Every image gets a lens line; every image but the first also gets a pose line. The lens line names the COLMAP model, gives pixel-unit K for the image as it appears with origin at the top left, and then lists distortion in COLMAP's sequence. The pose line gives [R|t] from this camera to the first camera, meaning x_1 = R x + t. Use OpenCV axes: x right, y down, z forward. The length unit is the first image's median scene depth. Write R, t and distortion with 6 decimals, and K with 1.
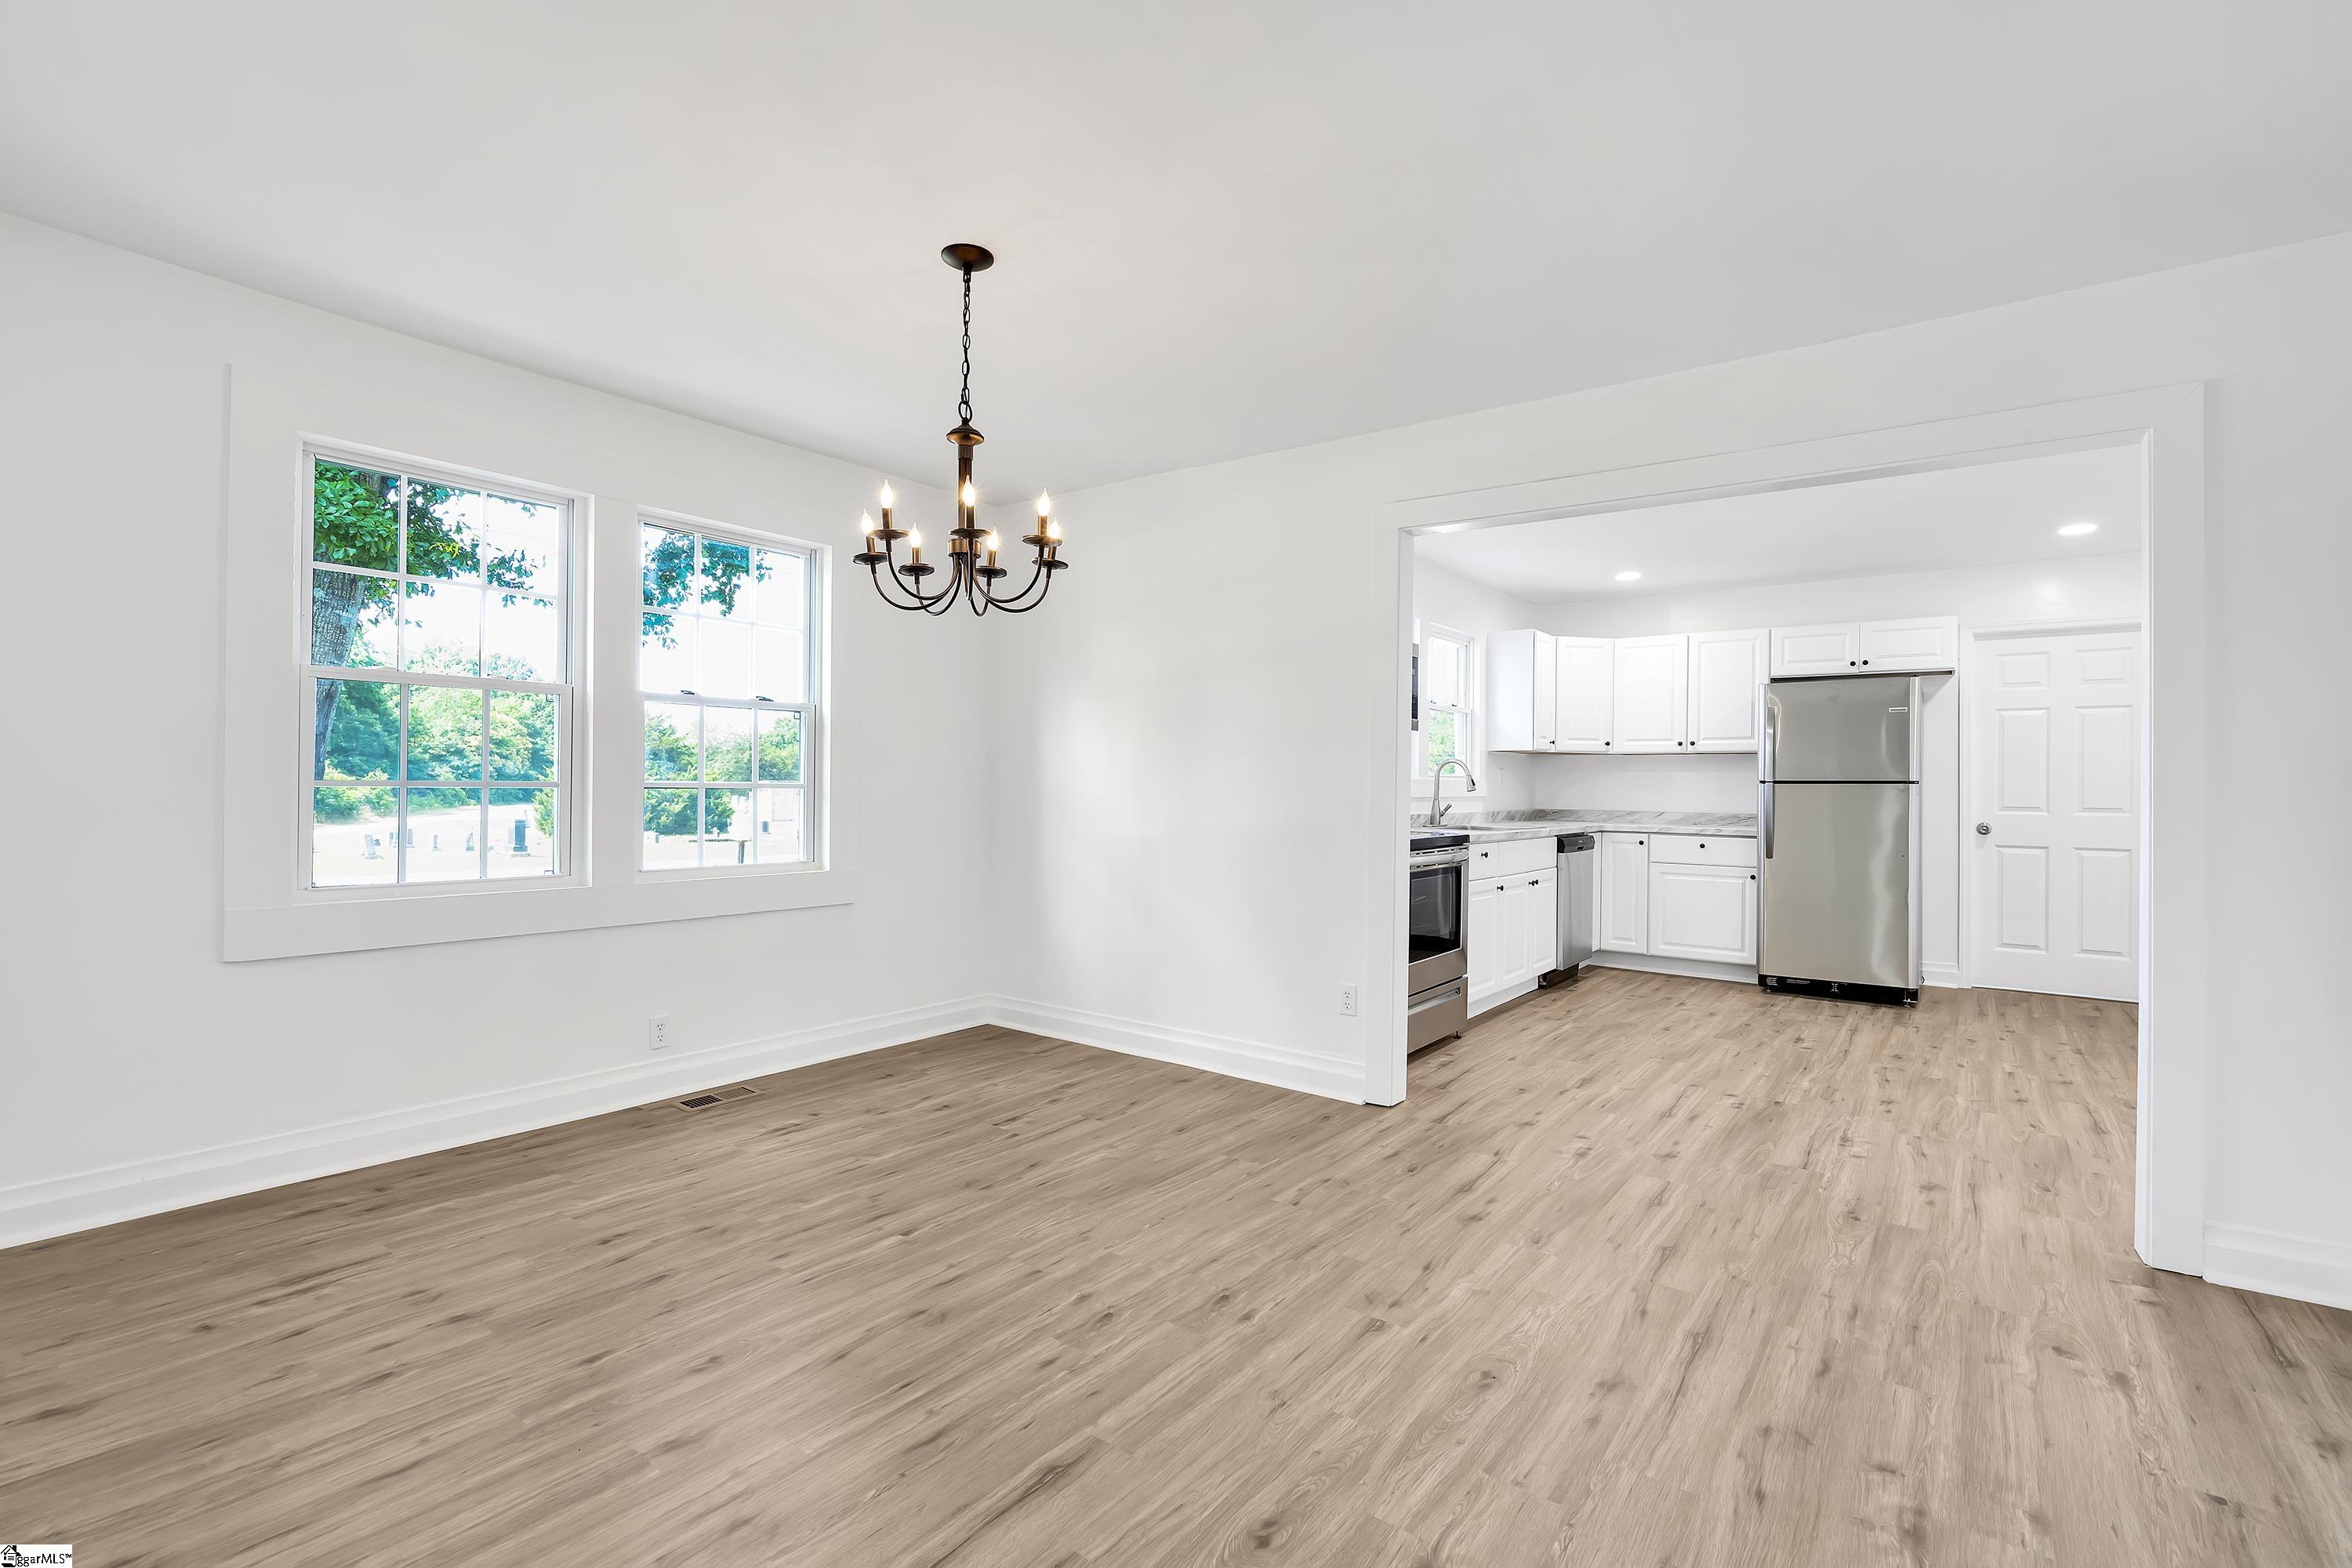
lens RADIAL K [[1050.3, 0, 1171.9], [0, 1050.3, 784.0], [0, 0, 1]] dist [-0.003077, 0.001902]
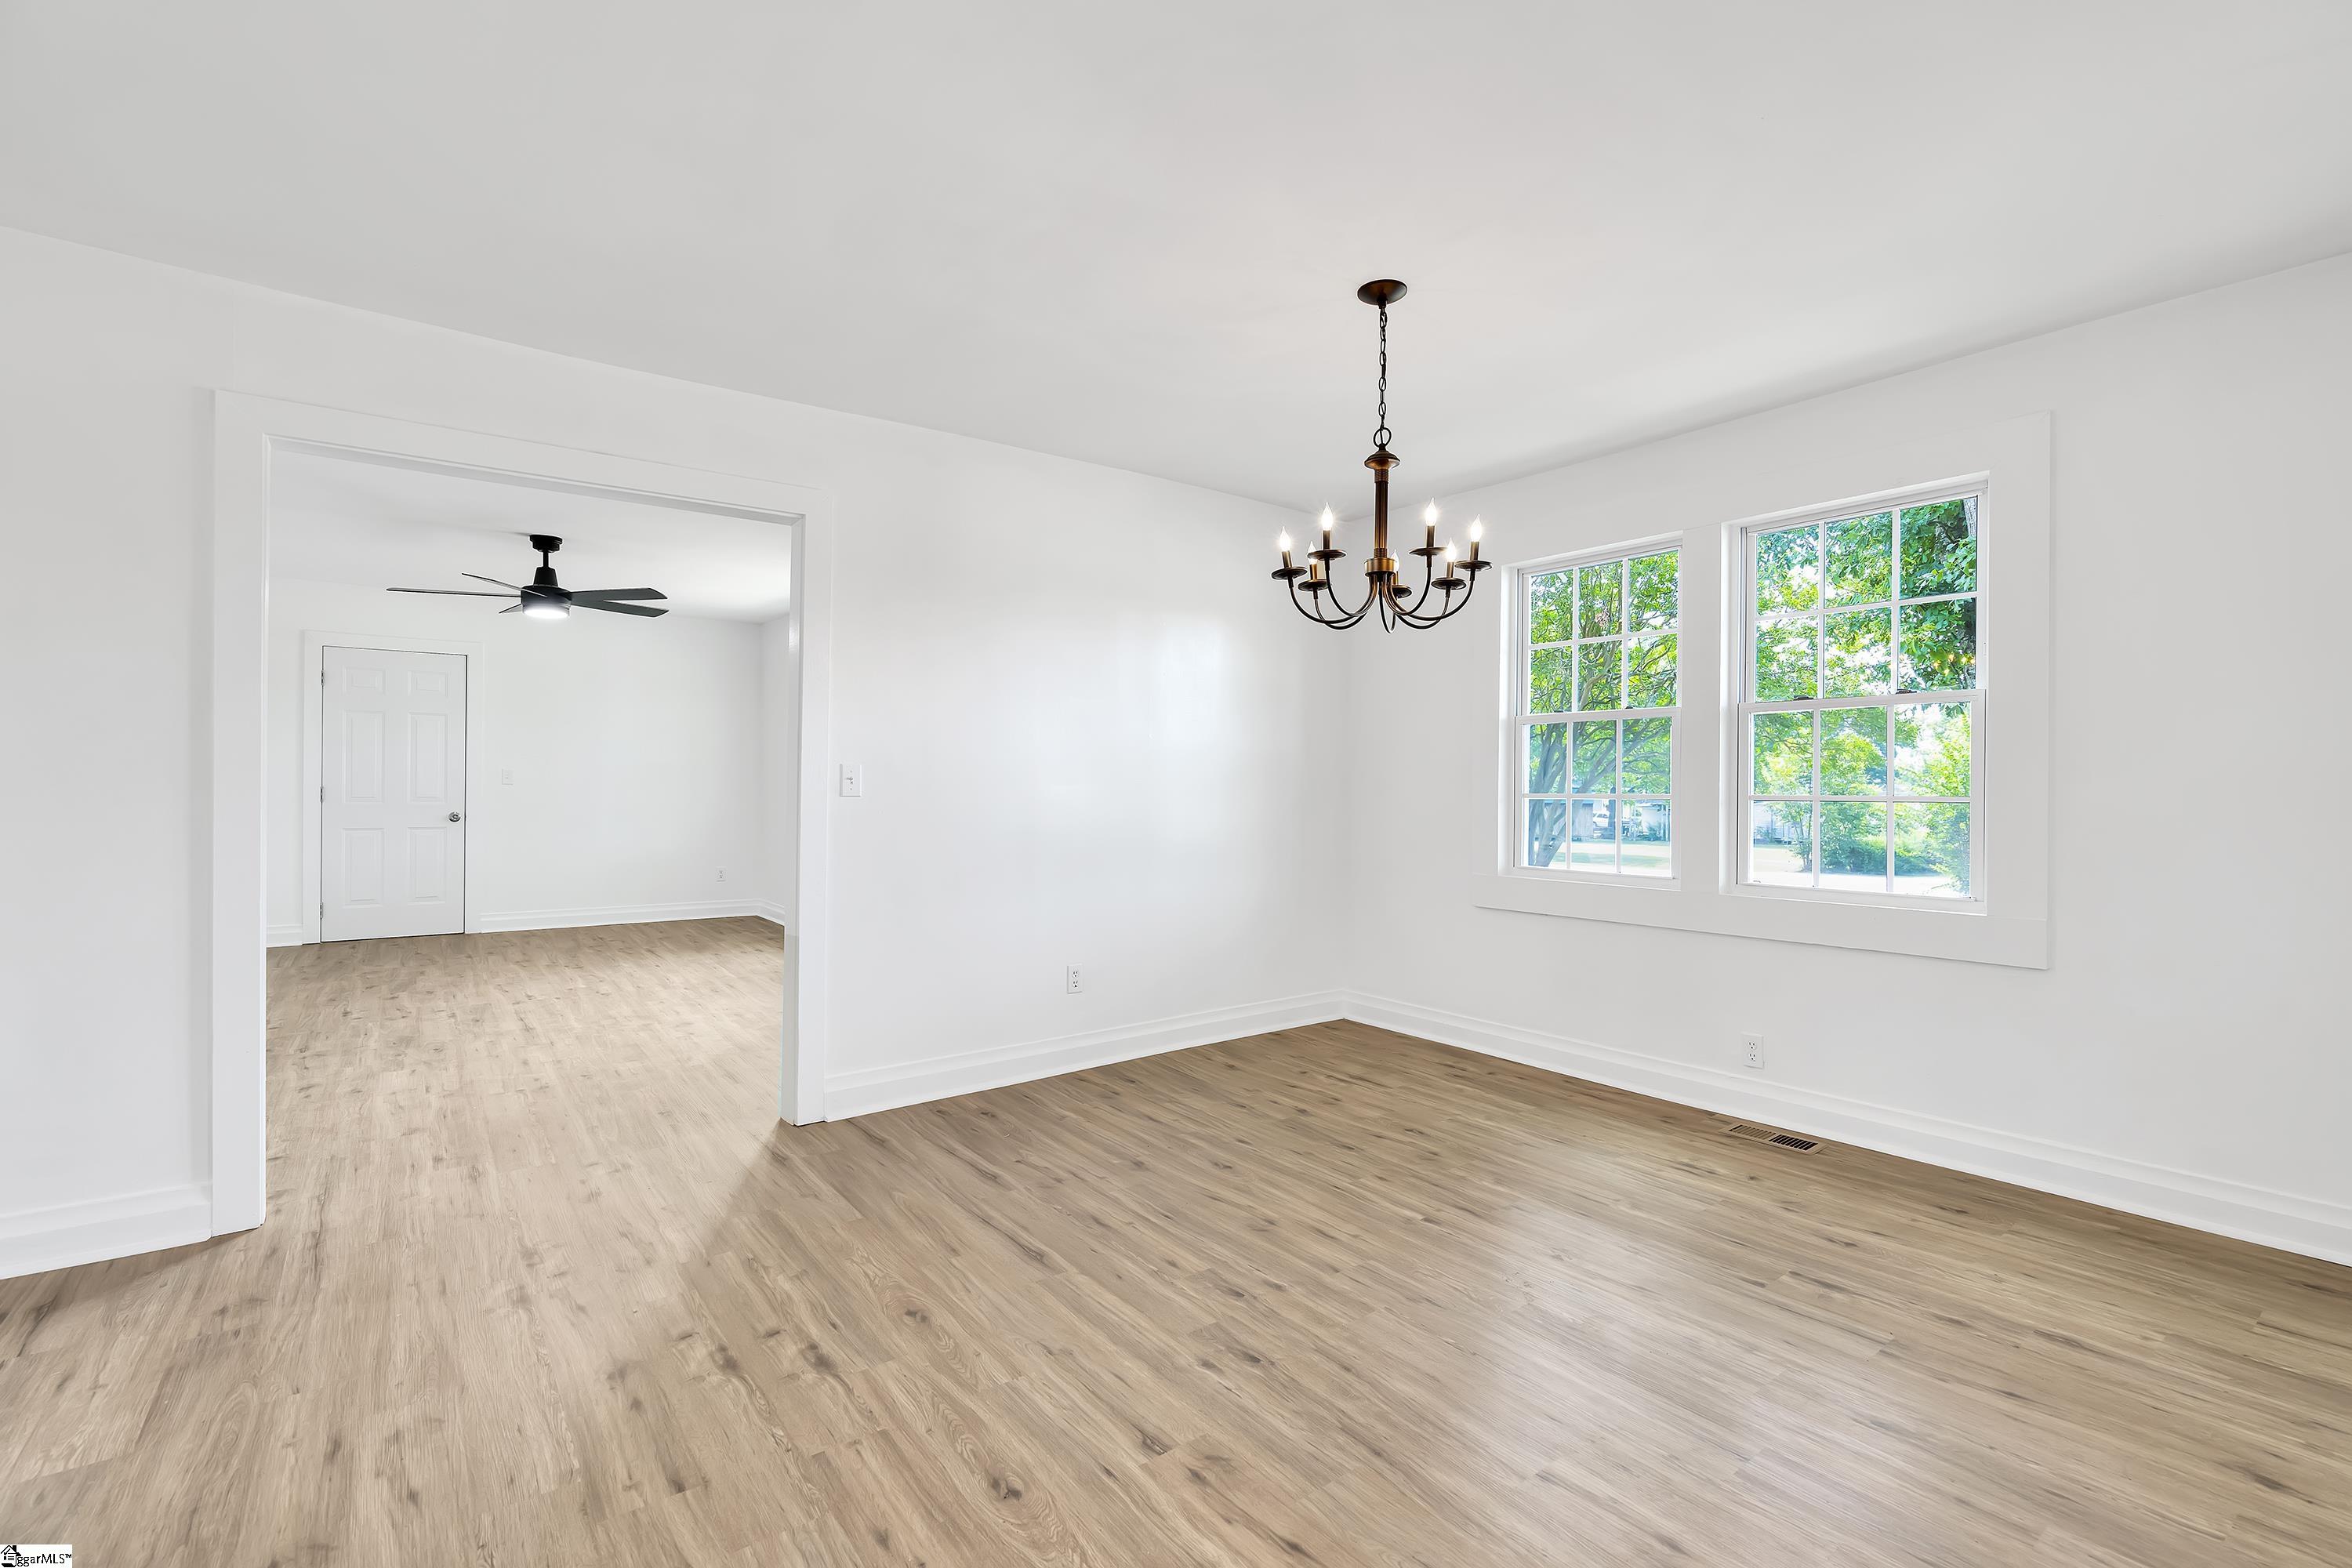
lens RADIAL K [[1050.3, 0, 1186.0], [0, 1050.3, 789.9], [0, 0, 1]] dist [-0.003077, 0.001902]
pose [[-0.263494, -0.012174, -0.964584, 0.593249], [-0.005782, 0.999922, -0.011041, 0.007587], [0.964644, 0.002668, -0.263544, 0.746093]]
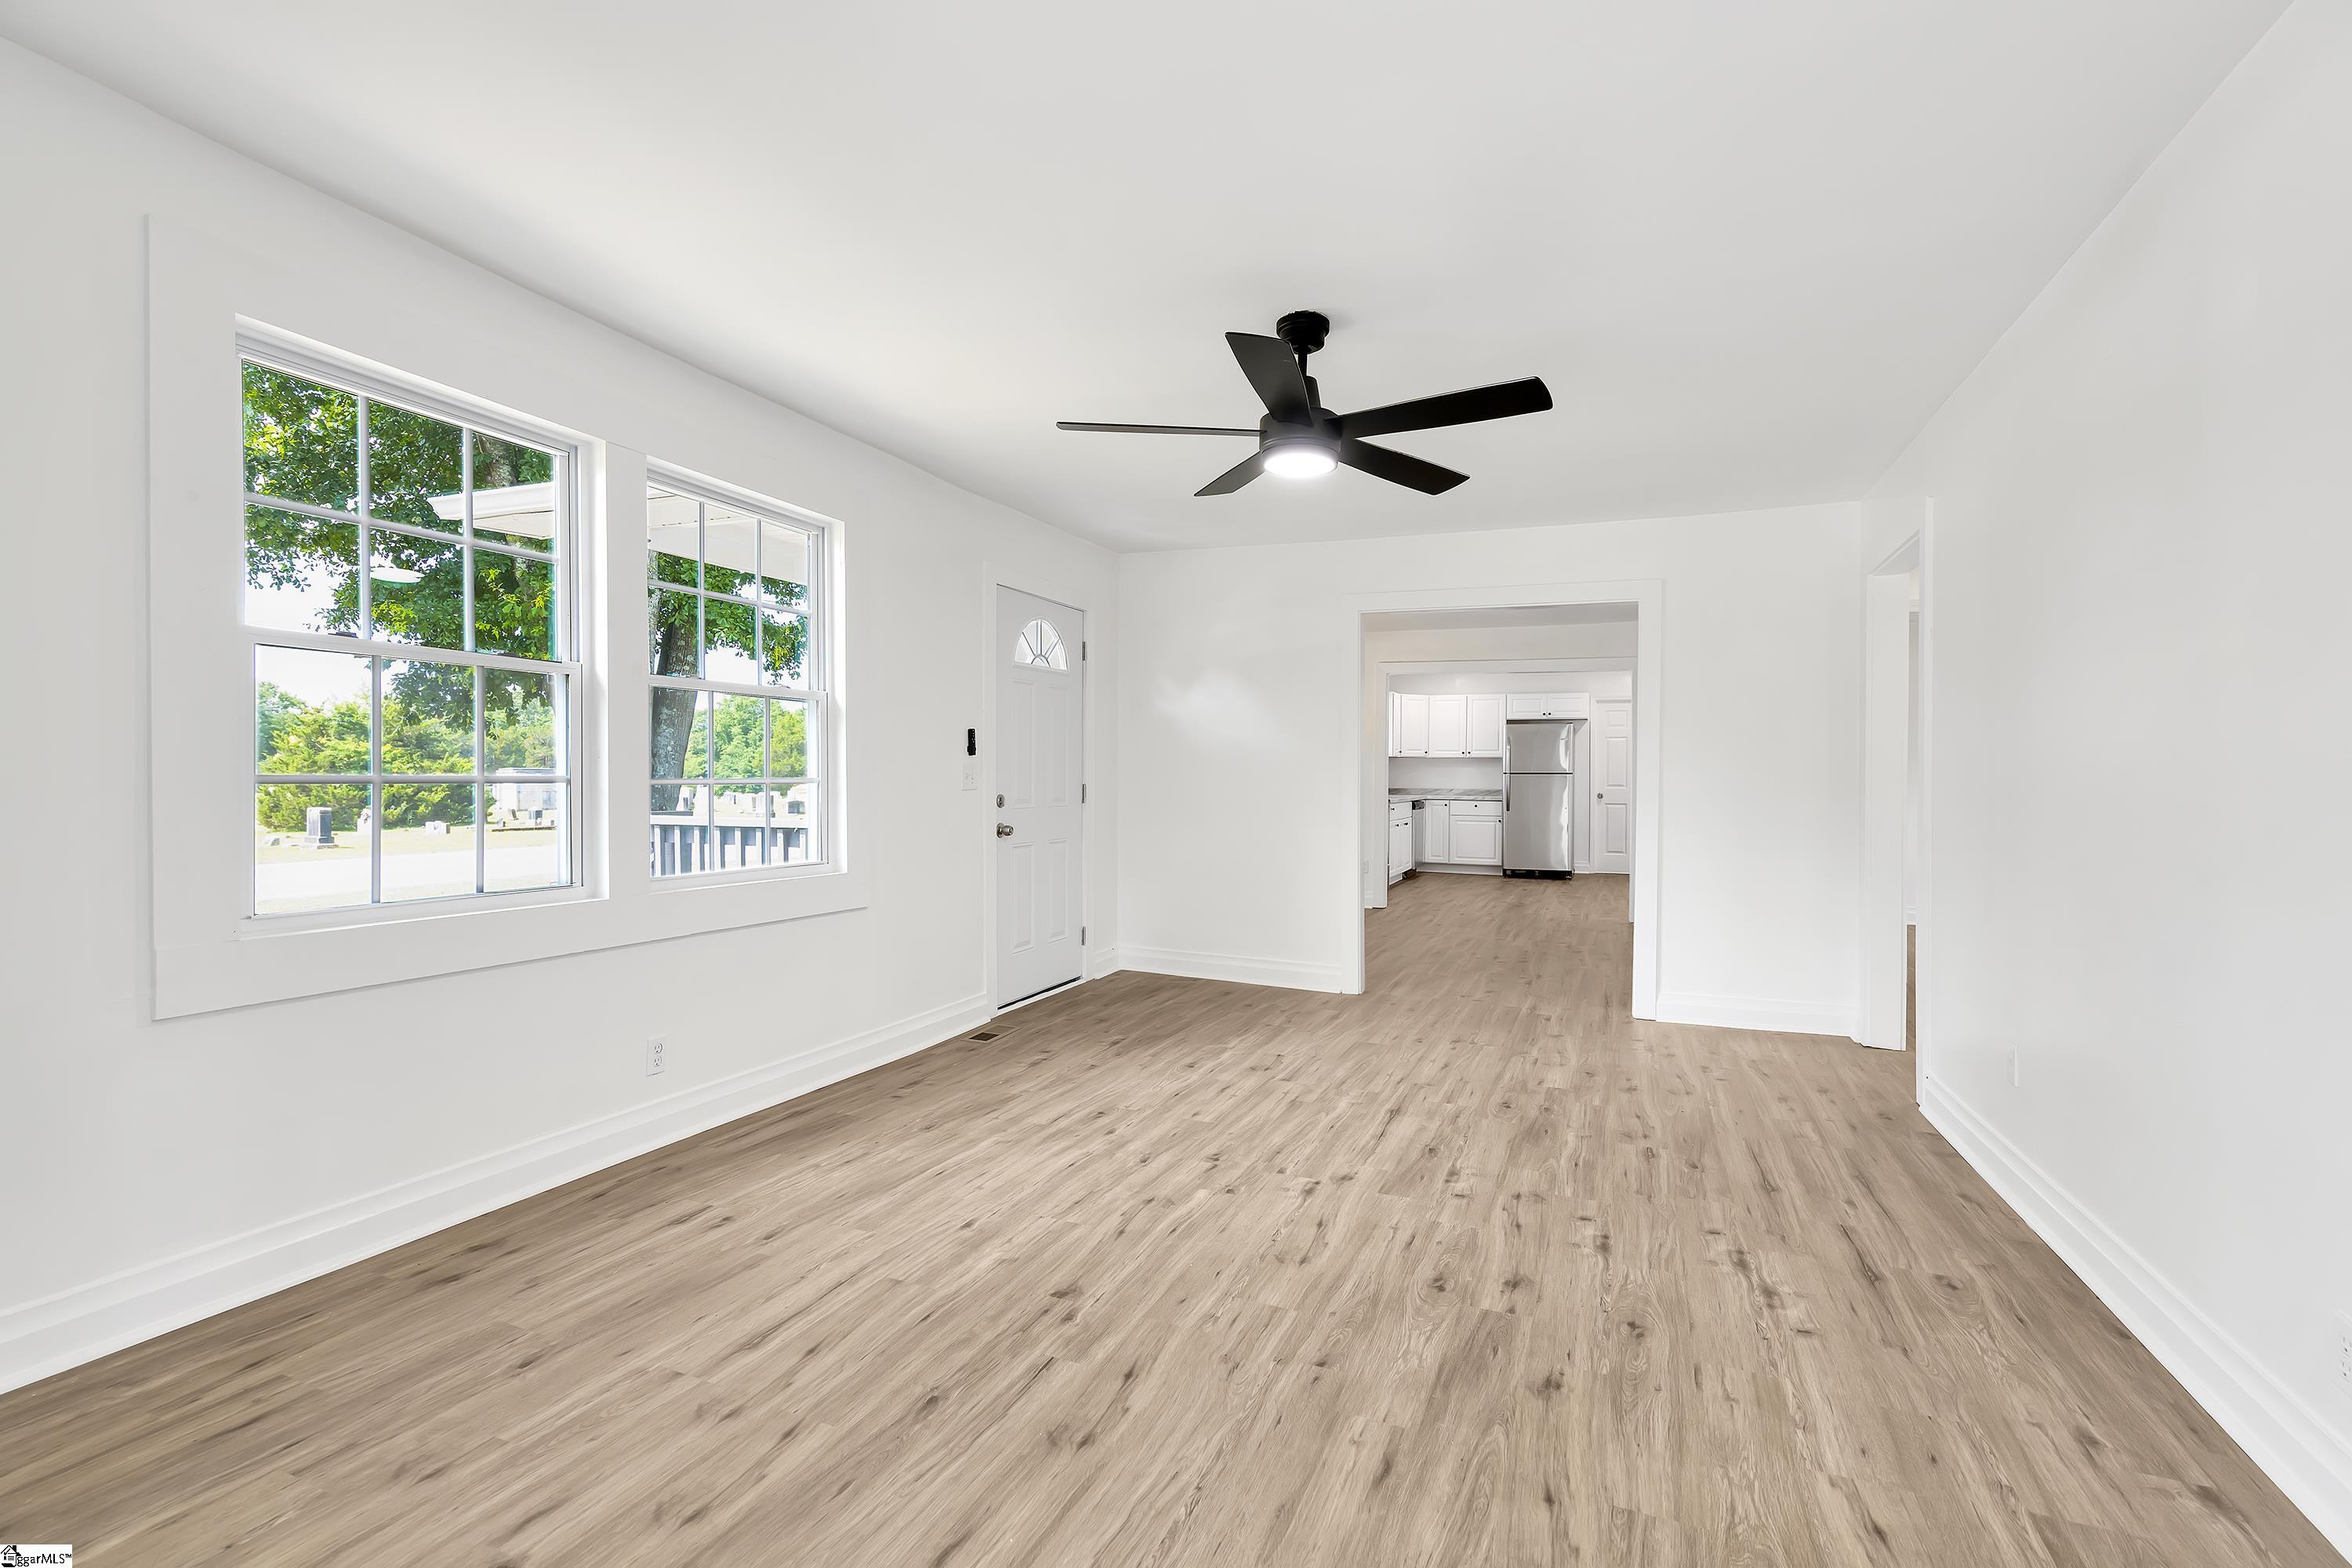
lens RADIAL K [[1050.3, 0, 1186.8], [0, 1050.3, 788.4], [0, 0, 1]] dist [-0.003077, 0.001902]
pose [[0.965446, -0.007878, 0.260483, -0.876410], [0.002903, 0.999806, 0.019478, -0.022295], [-0.260586, -0.018049, 0.965282, -1.249516]]
